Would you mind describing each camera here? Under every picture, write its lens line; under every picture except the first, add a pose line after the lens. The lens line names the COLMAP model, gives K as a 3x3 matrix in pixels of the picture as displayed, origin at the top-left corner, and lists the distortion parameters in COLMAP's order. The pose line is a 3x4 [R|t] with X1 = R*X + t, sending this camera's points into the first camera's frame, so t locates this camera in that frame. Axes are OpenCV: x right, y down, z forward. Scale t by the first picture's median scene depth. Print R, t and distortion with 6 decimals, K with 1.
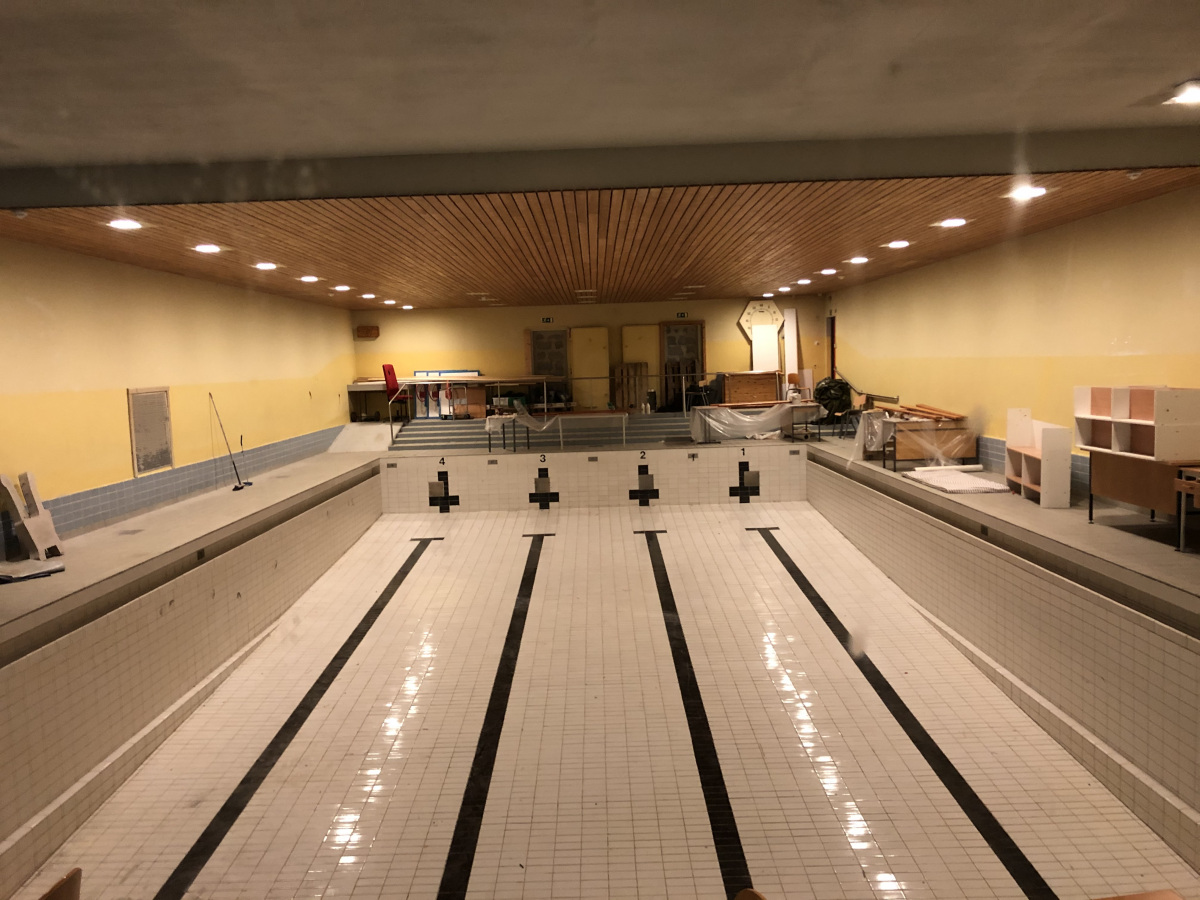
lens RADIAL K [[956.0, 0, 574.3], [0, 956.0, 458.1], [0, 0, 1]] dist [0.074144, -0.131135]
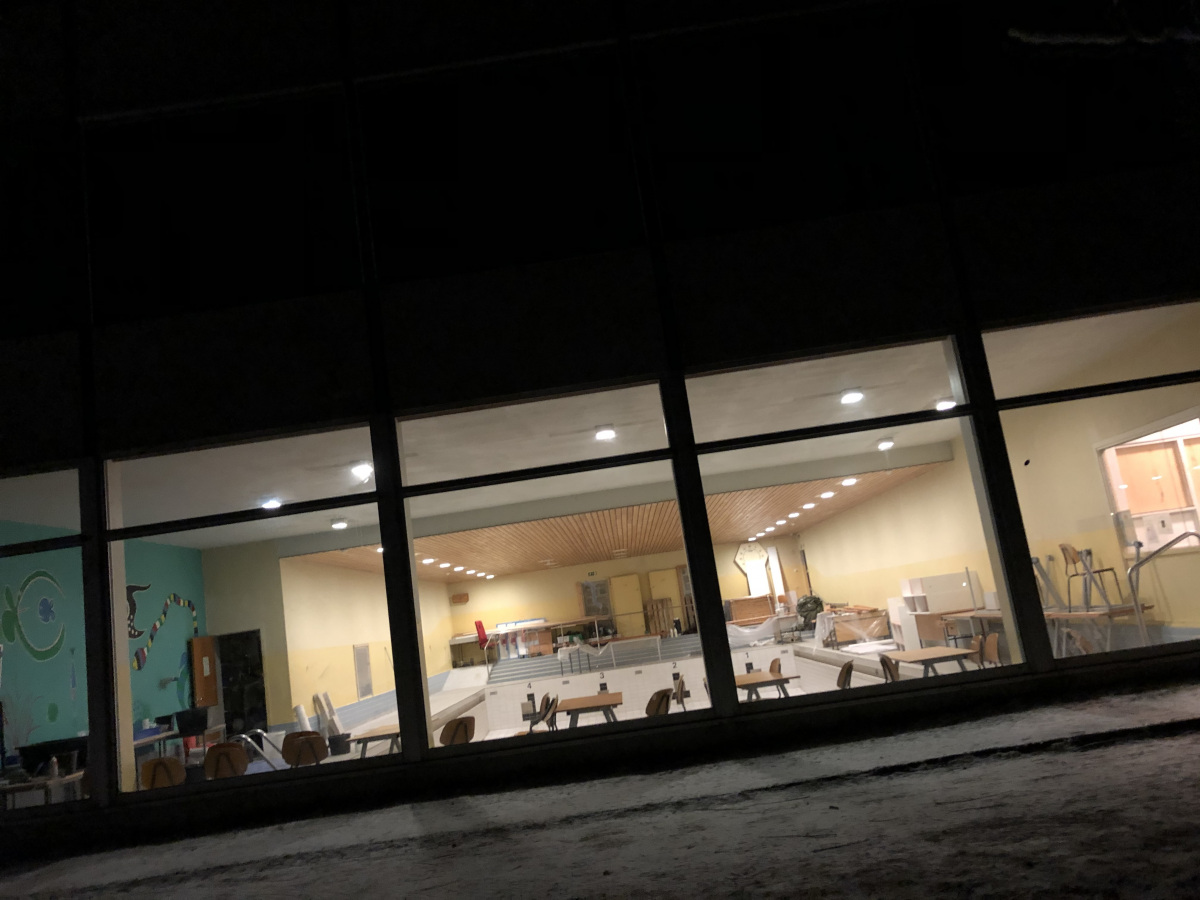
lens RADIAL K [[962.9, 0, 597.6], [0, 962.9, 435.6], [0, 0, 1]] dist [0.069719, -0.006593]
pose [[0.994160, -0.107287, 0.011601, -0.019544], [0.106231, 0.954097, -0.280024, 0.062293], [0.018975, 0.279621, 0.959923, -0.443612]]
